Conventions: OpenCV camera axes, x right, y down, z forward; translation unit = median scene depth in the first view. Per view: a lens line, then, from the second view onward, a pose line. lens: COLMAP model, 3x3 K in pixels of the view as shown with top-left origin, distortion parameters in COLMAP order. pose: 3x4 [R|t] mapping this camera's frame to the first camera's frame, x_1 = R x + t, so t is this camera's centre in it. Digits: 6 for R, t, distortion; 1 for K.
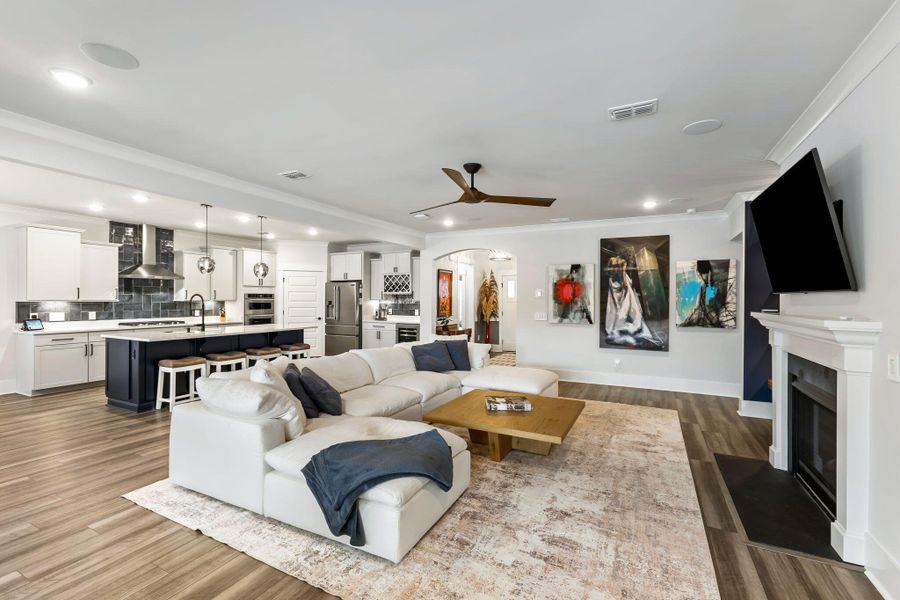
lens RADIAL K [[404.4, 0, 429.2], [0, 404.4, 297.6], [0, 0, 1]] dist [-0.003927, -0.000058]
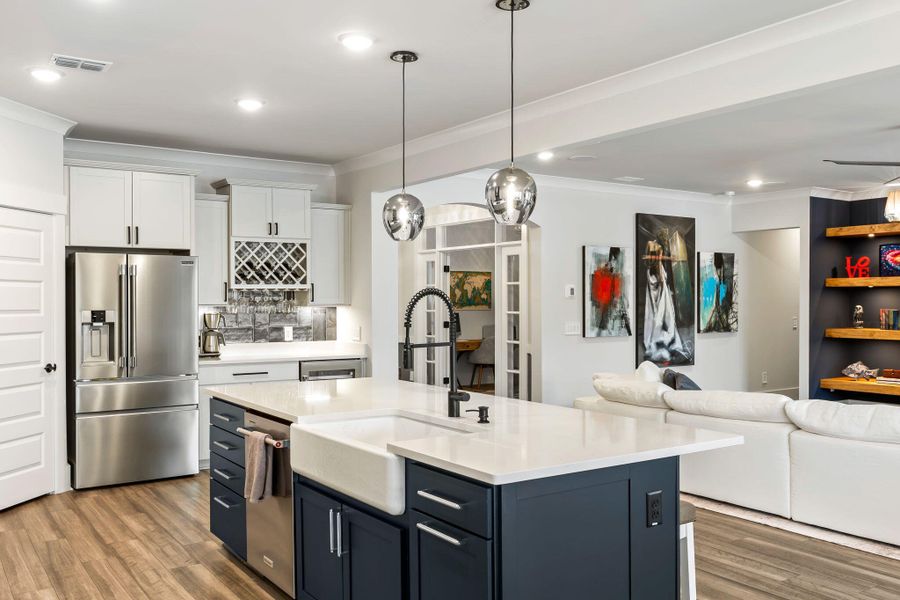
lens RADIAL K [[808.6, 0, 445.6], [0, 808.6, 306.6], [0, 0, 1]] dist [0.007390, 0.011042]
pose [[0.459490, -0.012787, 0.888091, -0.999084], [0.002146, 0.999909, 0.013287, -0.003442], [-0.888180, -0.004199, 0.459476, 0.671682]]
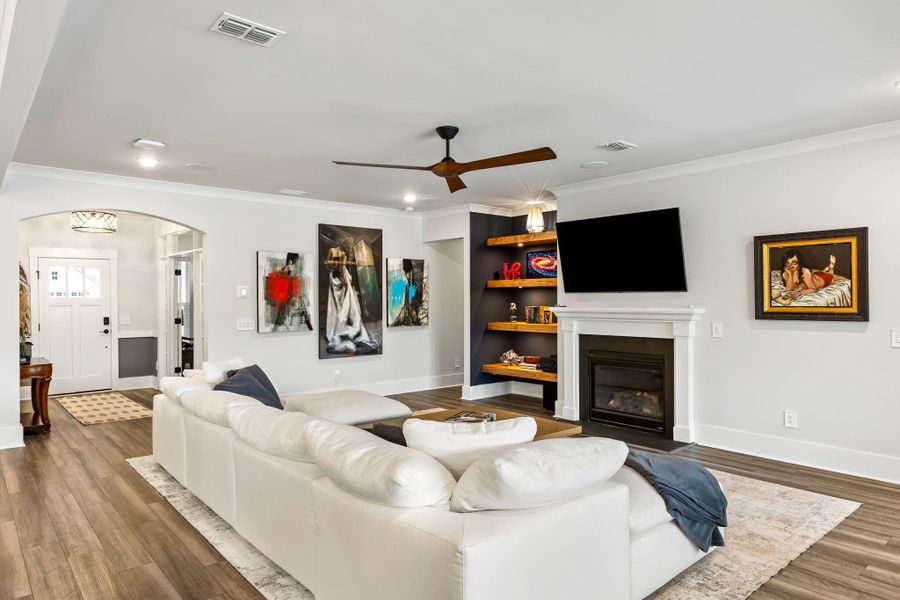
lens RADIAL K [[570.7, 0, 450.4], [0, 570.7, 297.6], [0, 0, 1]] dist [-0.002012, -0.000280]
pose [[0.358382, -0.005132, 0.933561, -0.558325], [0.004776, 0.999982, 0.003664, -0.001477], [-0.933563, 0.003145, 0.358400, 0.361654]]
